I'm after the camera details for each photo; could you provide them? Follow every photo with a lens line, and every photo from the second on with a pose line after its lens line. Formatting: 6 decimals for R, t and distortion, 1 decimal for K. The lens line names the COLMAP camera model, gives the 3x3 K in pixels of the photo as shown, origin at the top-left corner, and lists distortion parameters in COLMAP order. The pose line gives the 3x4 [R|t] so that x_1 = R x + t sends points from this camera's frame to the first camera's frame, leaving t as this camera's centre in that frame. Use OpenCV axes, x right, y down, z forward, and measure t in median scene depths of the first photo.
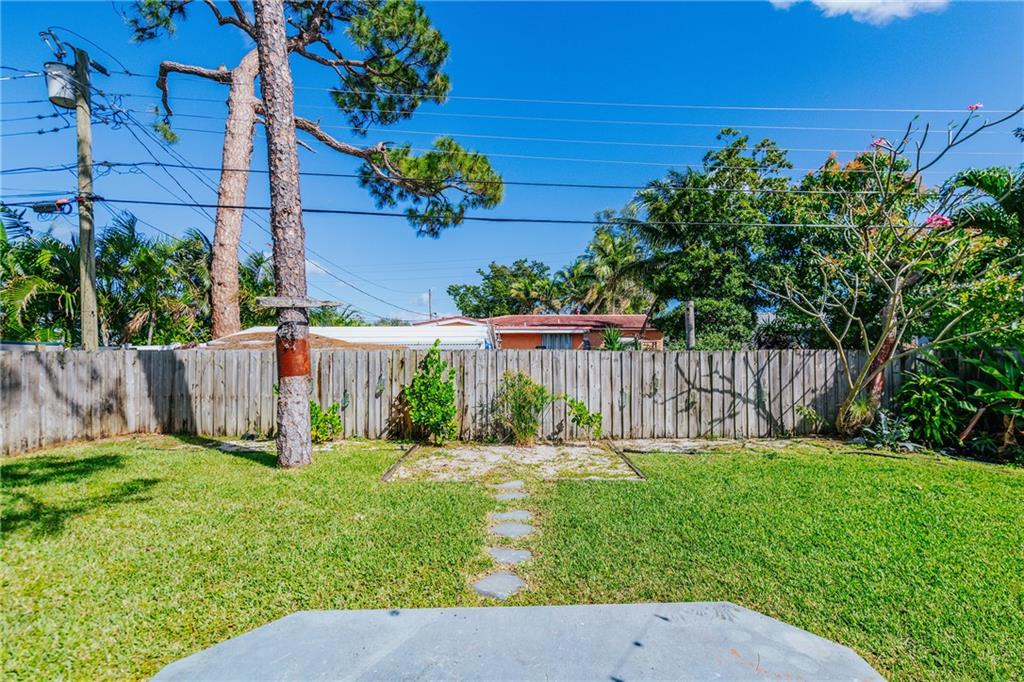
lens RADIAL K [[421.7, 0, 539.1], [0, 421.7, 343.3], [0, 0, 1]] dist [-0.000001, -0.000141]
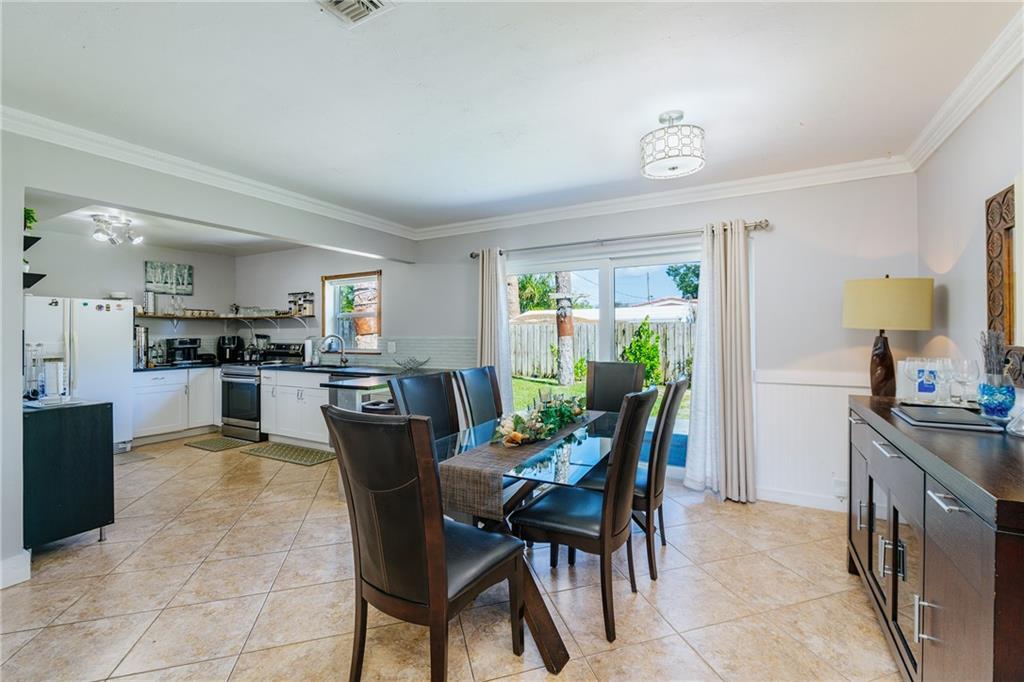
lens RADIAL K [[439.2, 0, 514.8], [0, 439.2, 332.4], [0, 0, 1]] dist [0.001059, 0.000113]
pose [[0.850715, -0.002347, -0.525621, 0.175917], [0.009212, 0.999903, 0.010445, 0.030626], [0.525546, -0.013728, 0.850655, -0.561130]]
